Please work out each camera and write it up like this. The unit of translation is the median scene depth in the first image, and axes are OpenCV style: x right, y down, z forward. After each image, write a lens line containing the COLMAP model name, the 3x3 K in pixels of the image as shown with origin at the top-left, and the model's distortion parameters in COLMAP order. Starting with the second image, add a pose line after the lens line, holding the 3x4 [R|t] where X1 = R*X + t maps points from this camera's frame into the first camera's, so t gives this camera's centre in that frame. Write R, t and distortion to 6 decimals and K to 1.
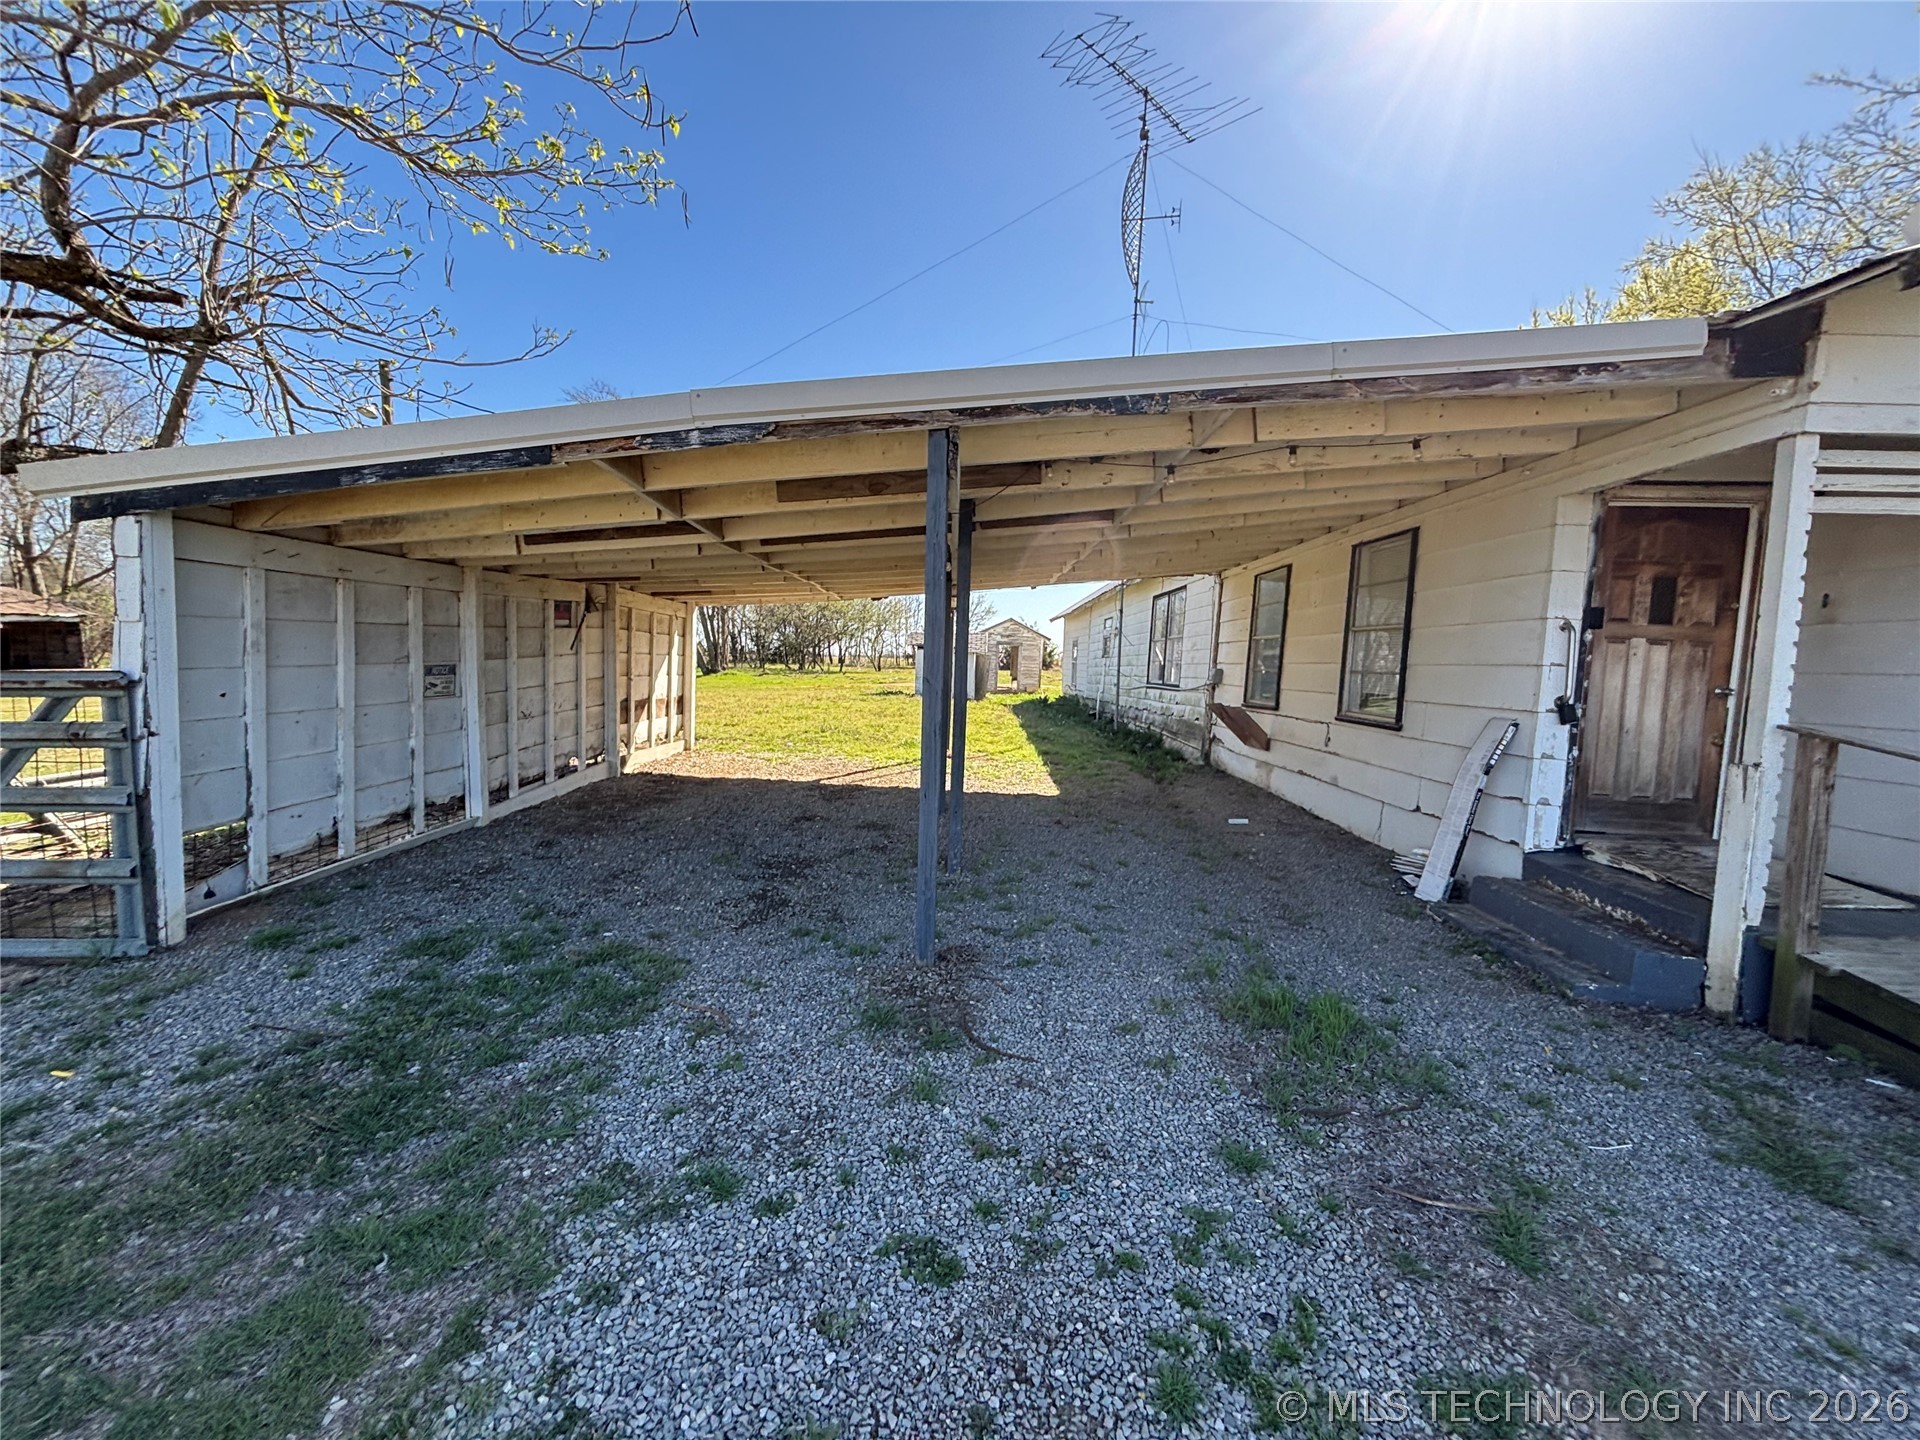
lens RADIAL K [[751.1, 0, 970.2], [0, 751.1, 732.8], [0, 0, 1]] dist [0.009356, 0.000191]
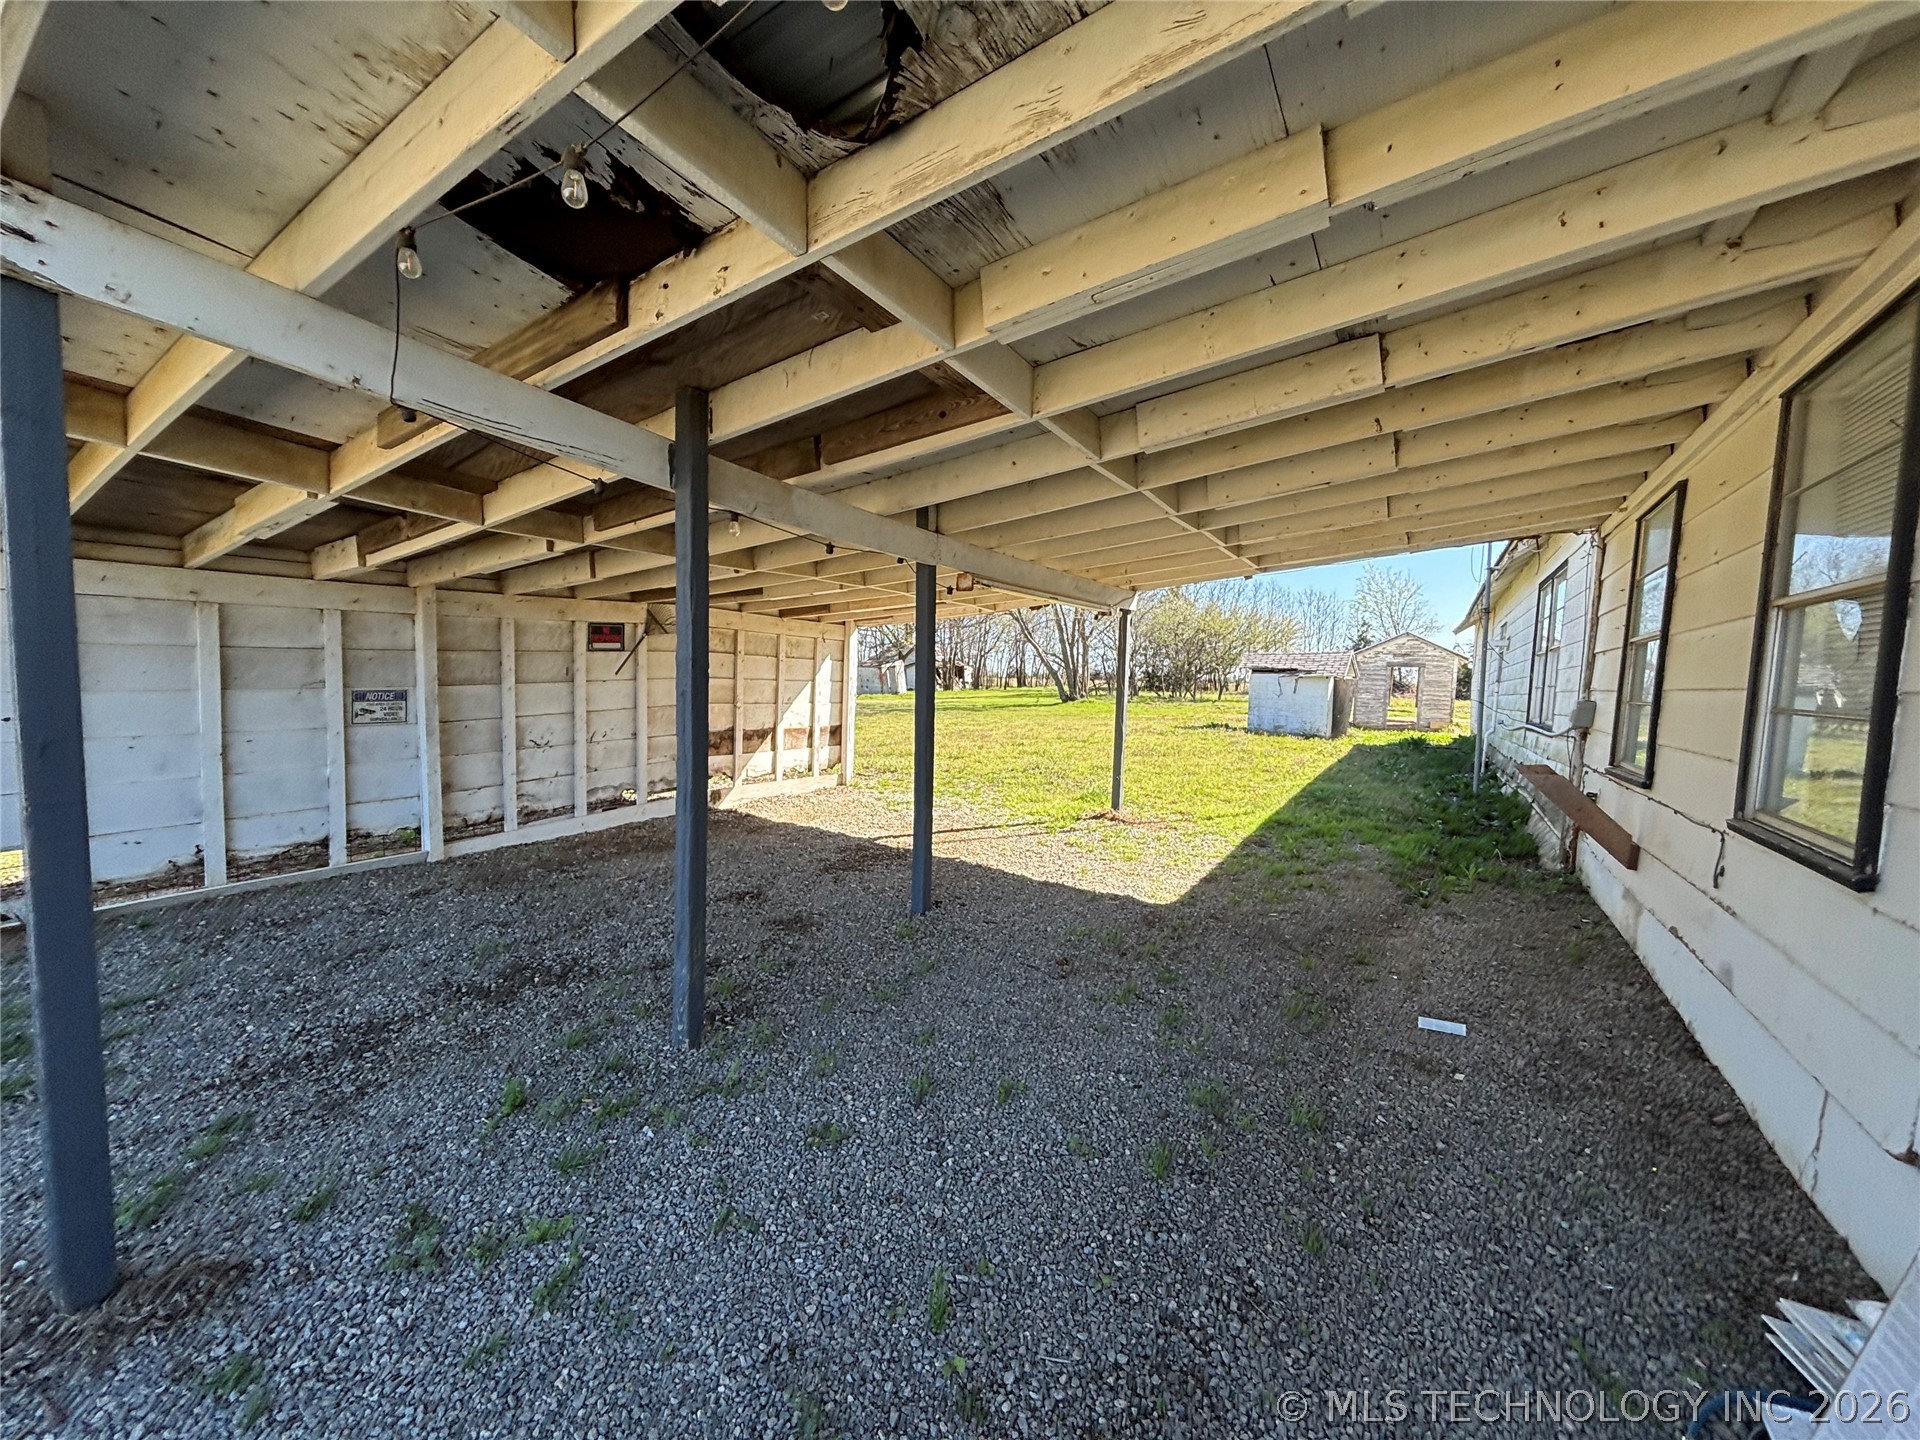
lens RADIAL K [[774.8, 0, 949.8], [0, 774.8, 723.6], [0, 0, 1]] dist [0.001557, -0.000899]
pose [[0.856313, 0.023335, -0.515929, 0.378770], [-0.049105, 0.998132, -0.036357, -0.042441], [0.514117, 0.056468, 0.855859, 0.470024]]
